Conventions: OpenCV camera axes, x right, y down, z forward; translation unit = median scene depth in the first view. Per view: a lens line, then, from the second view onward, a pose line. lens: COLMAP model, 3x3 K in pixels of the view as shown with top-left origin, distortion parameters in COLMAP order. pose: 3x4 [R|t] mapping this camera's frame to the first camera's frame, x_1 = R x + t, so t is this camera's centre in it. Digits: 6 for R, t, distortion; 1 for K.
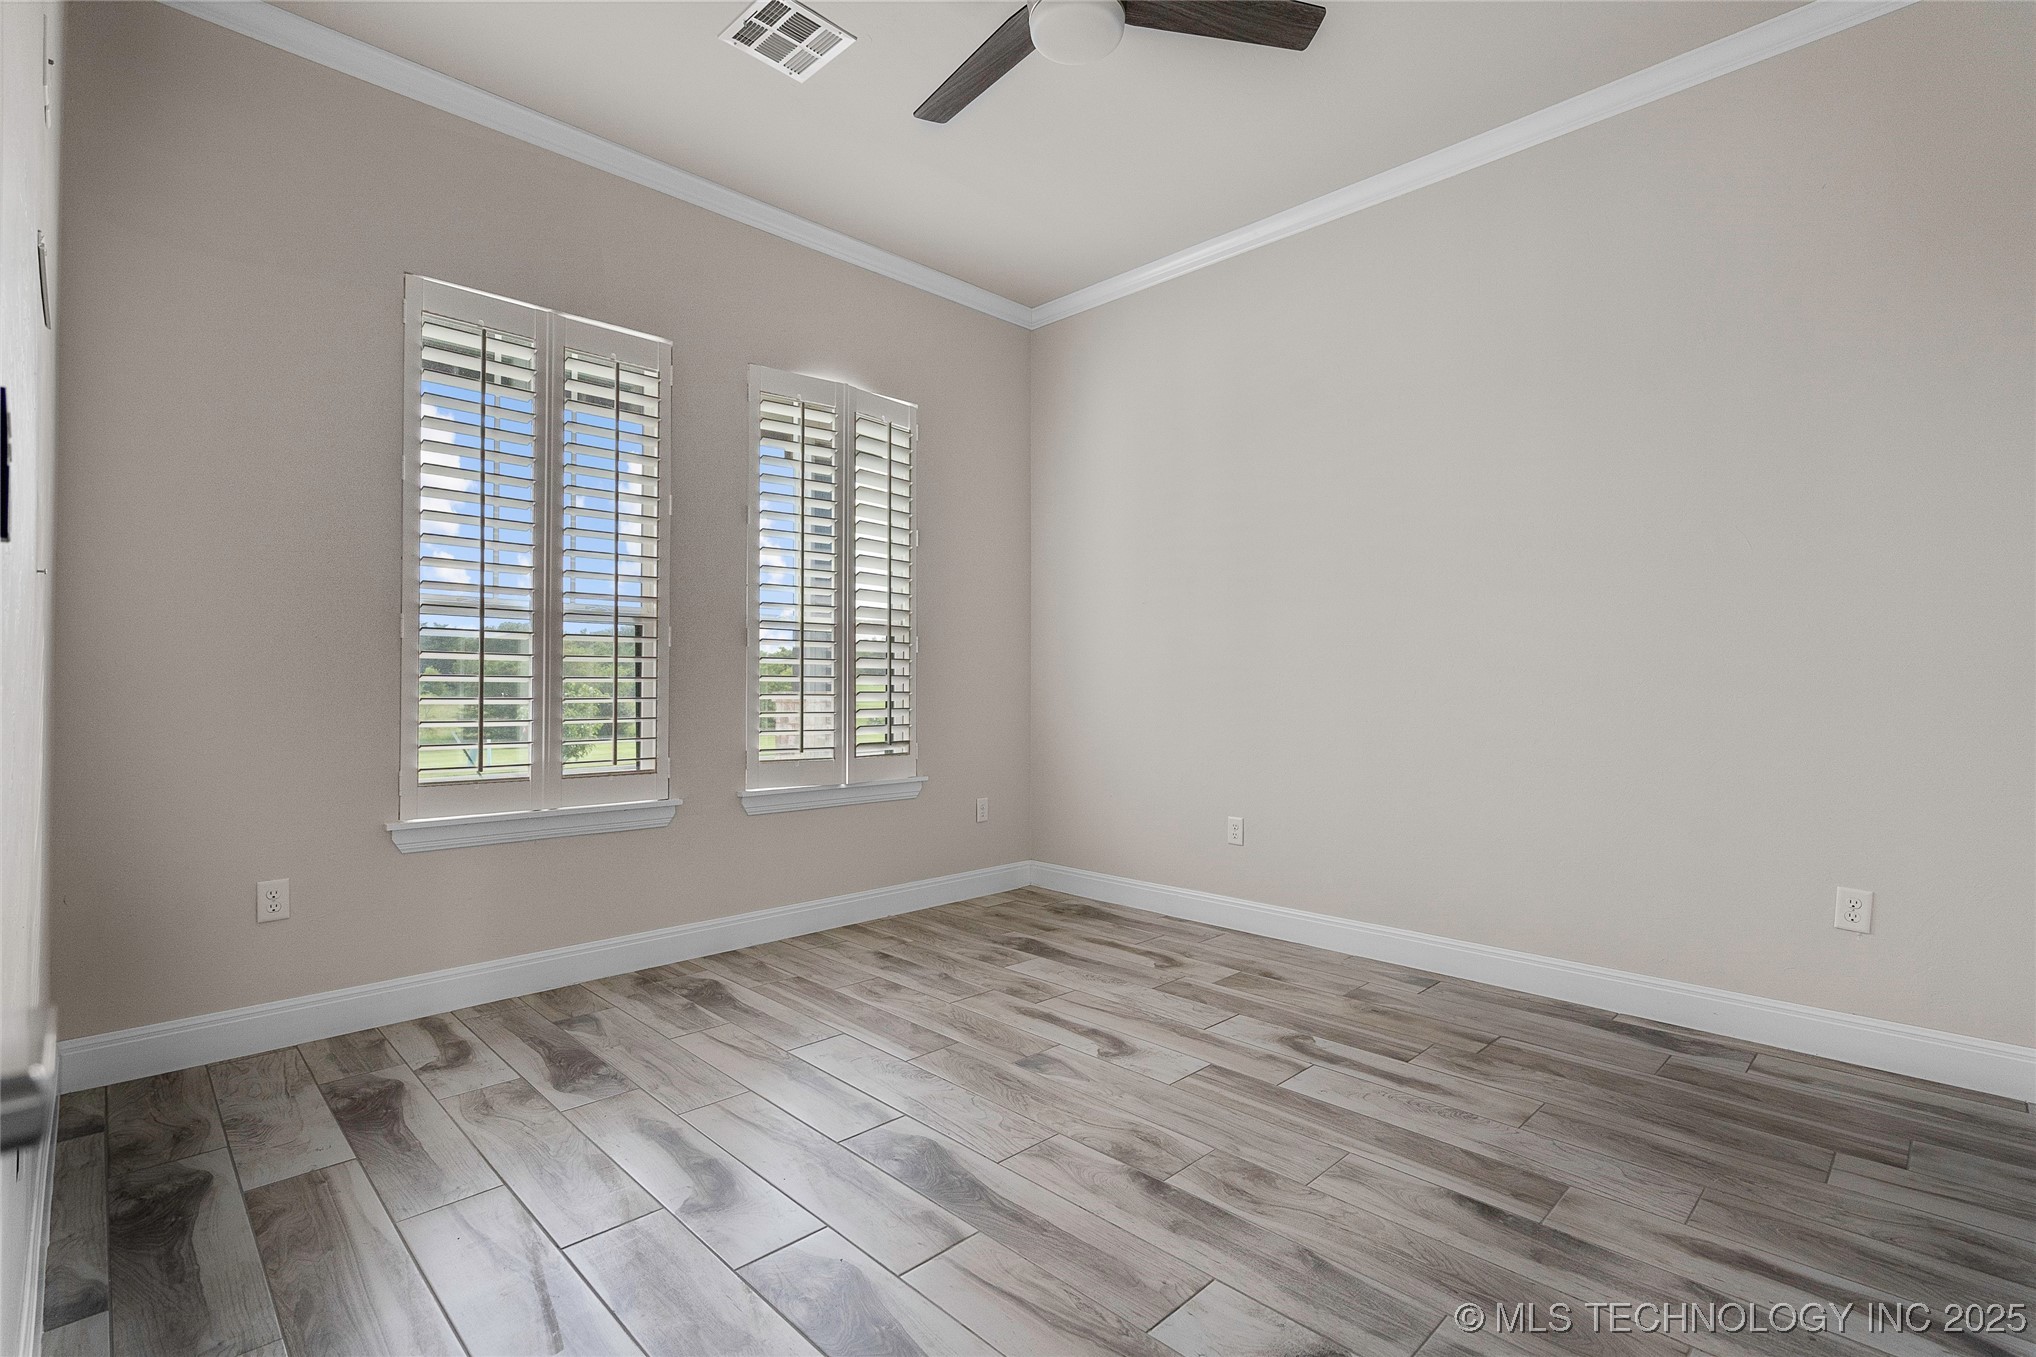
lens RADIAL K [[936.5, 0, 1018.6], [0, 936.5, 685.6], [0, 0, 1]] dist [-0.003369, 0.000474]
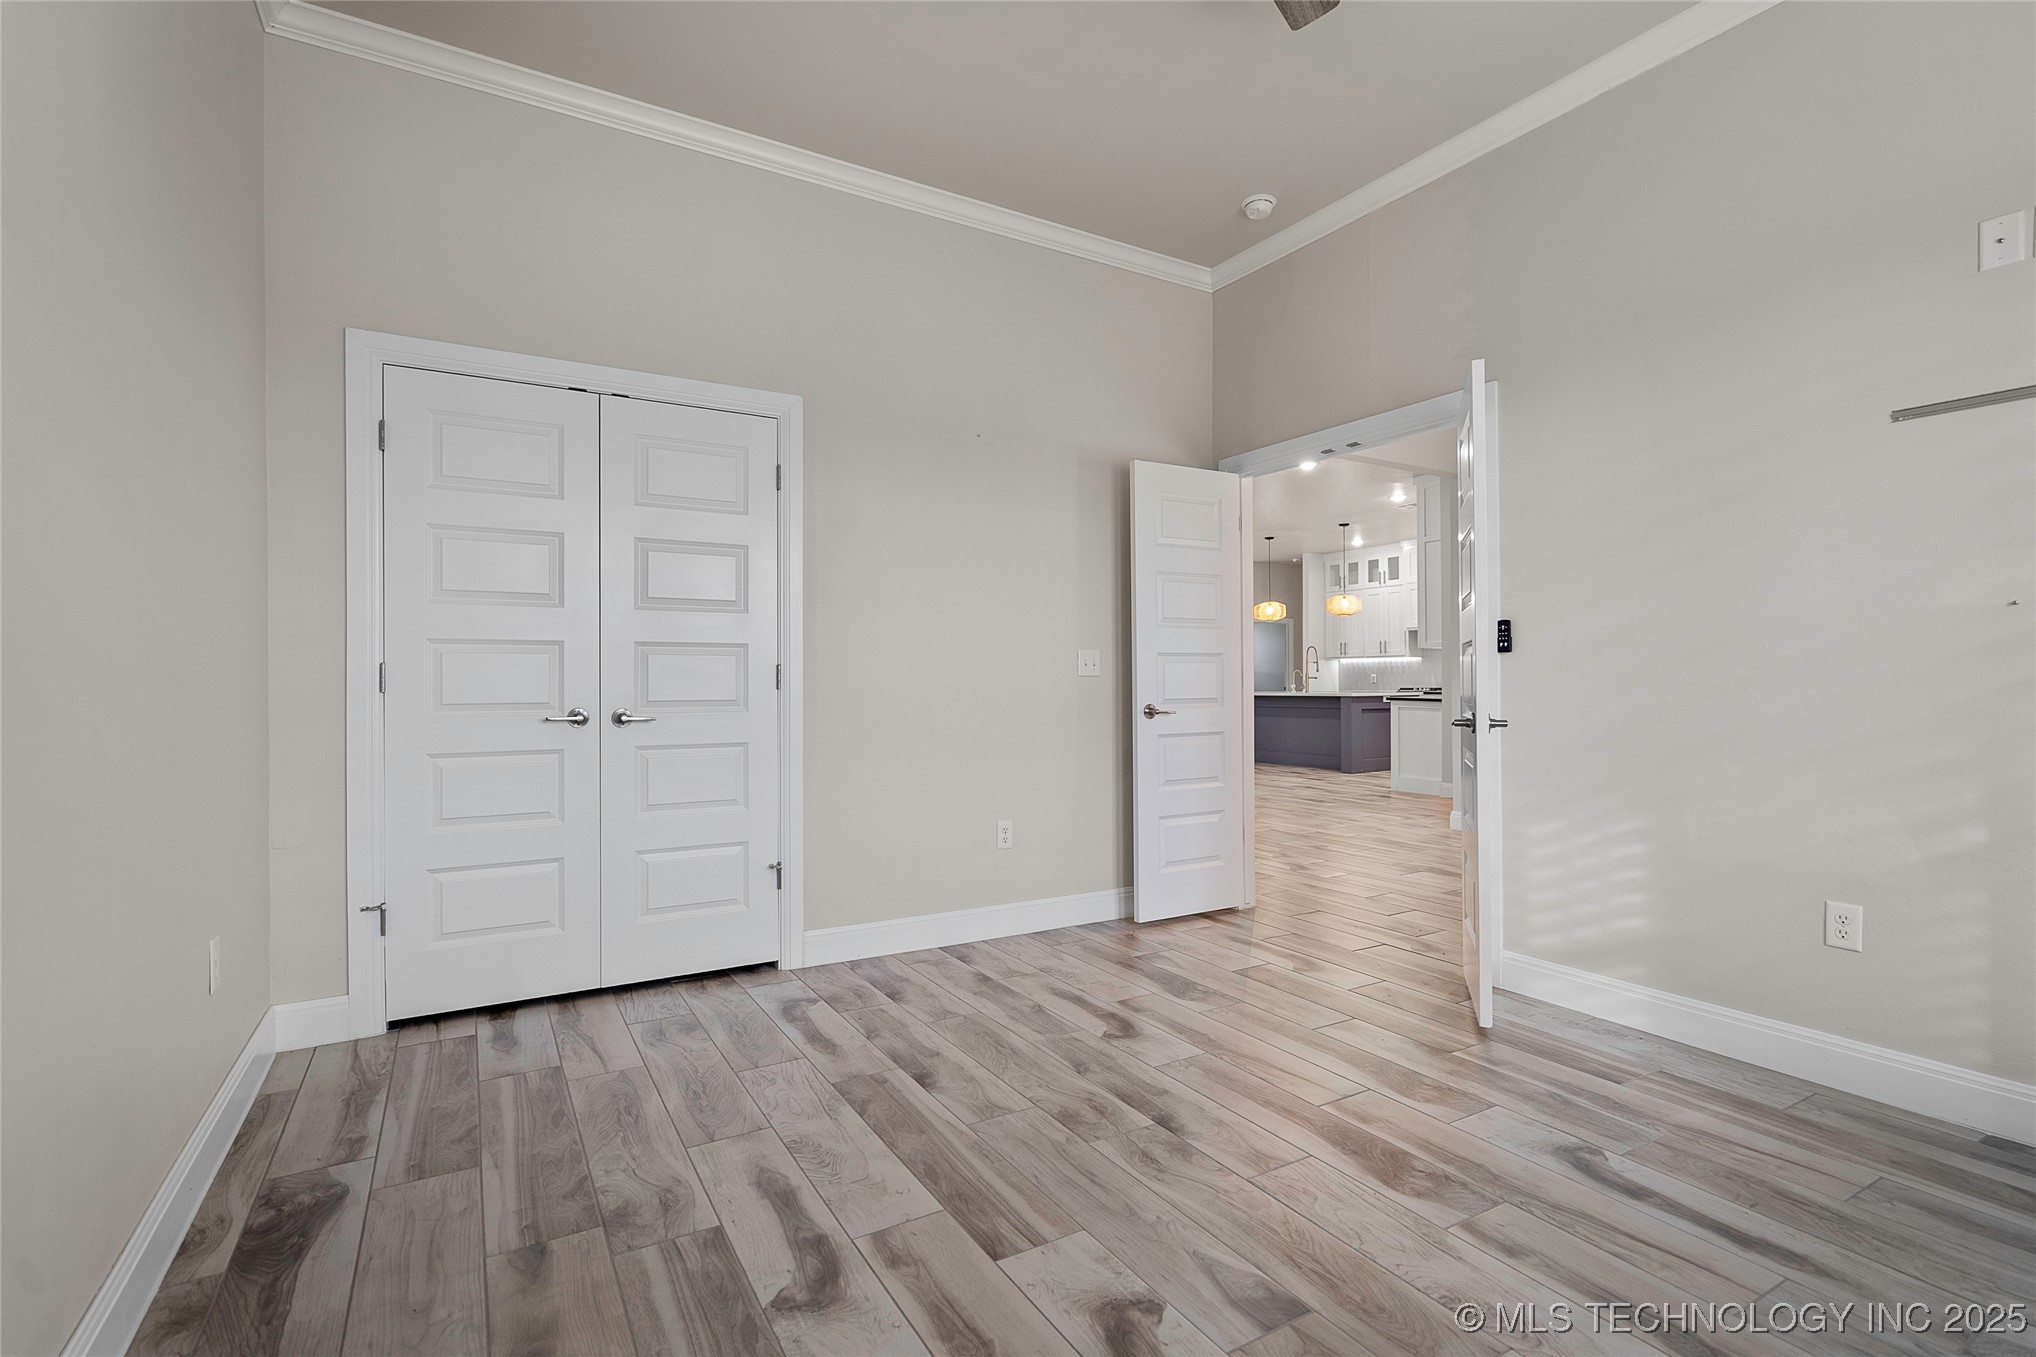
lens RADIAL K [[936.5, 0, 1016.9], [0, 936.5, 668.1], [0, 0, 1]] dist [-0.003369, 0.000474]
pose [[-0.969828, 0.004061, 0.243755, 0.034681], [0.000442, 0.999889, -0.014900, -0.002633], [-0.243788, -0.014343, -0.969722, 1.884691]]
